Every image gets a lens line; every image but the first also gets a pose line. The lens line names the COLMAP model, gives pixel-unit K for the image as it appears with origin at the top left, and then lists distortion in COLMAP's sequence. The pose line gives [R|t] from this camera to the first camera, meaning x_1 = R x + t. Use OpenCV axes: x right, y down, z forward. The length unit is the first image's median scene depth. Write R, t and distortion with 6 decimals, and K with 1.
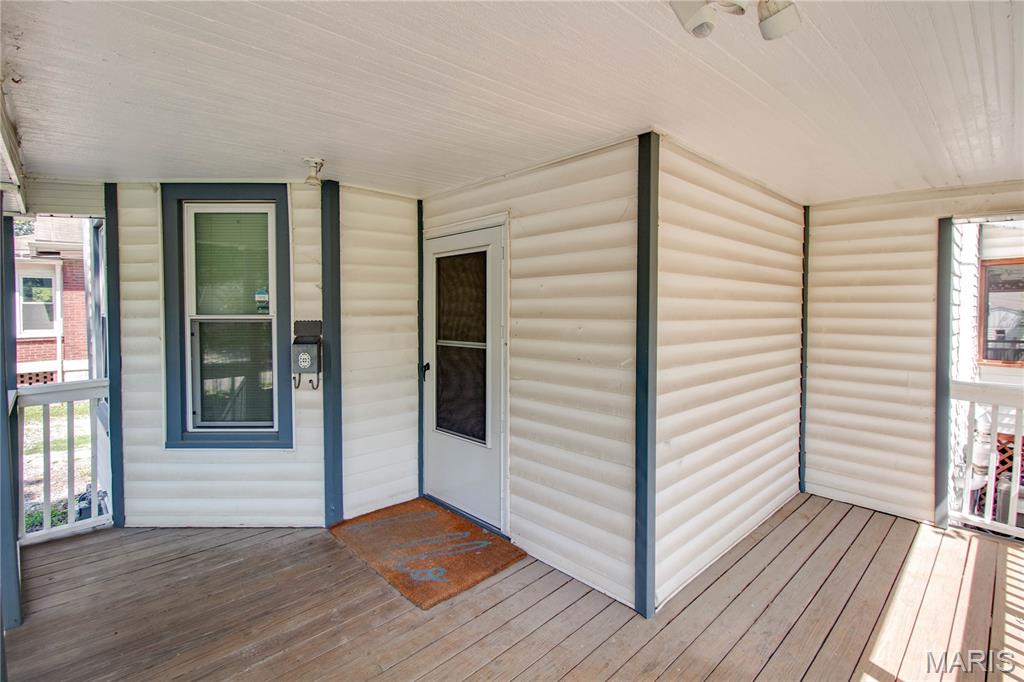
lens RADIAL K [[503.1, 0, 516.2], [0, 503.1, 327.0], [0, 0, 1]] dist [-0.002057, -0.000738]
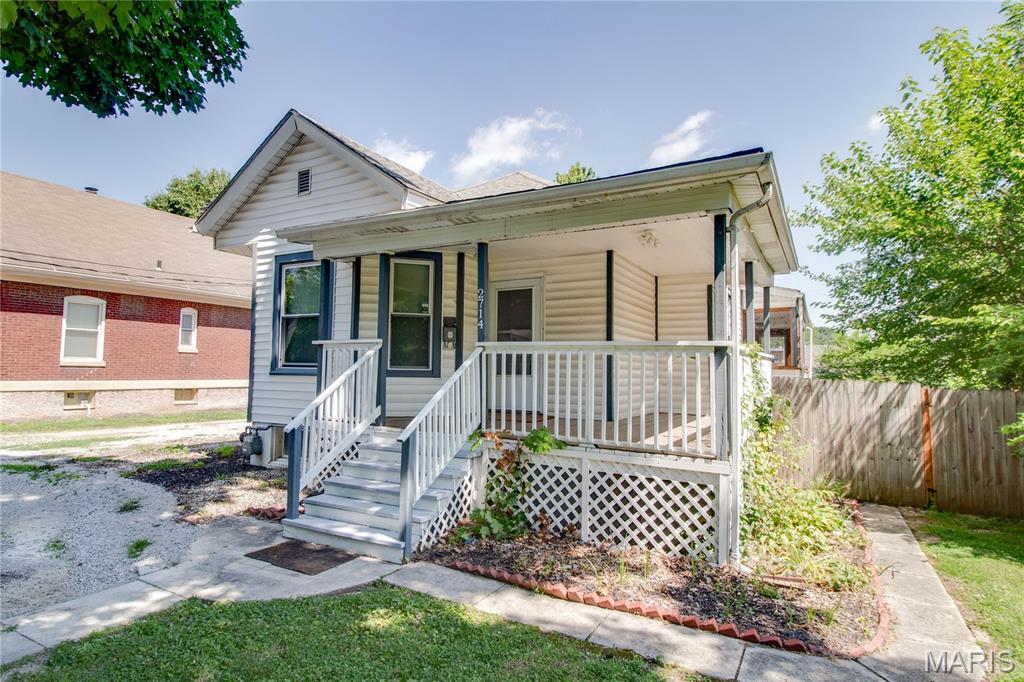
lens RADIAL K [[536.7, 0, 508.8], [0, 536.7, 333.8], [0, 0, 1]] dist [-0.005396, -0.001898]
pose [[0.962123, 0.029183, 0.271048, -0.797975], [-0.004051, 0.995674, -0.092826, 0.271656], [-0.272584, 0.088212, 0.958080, -1.247090]]
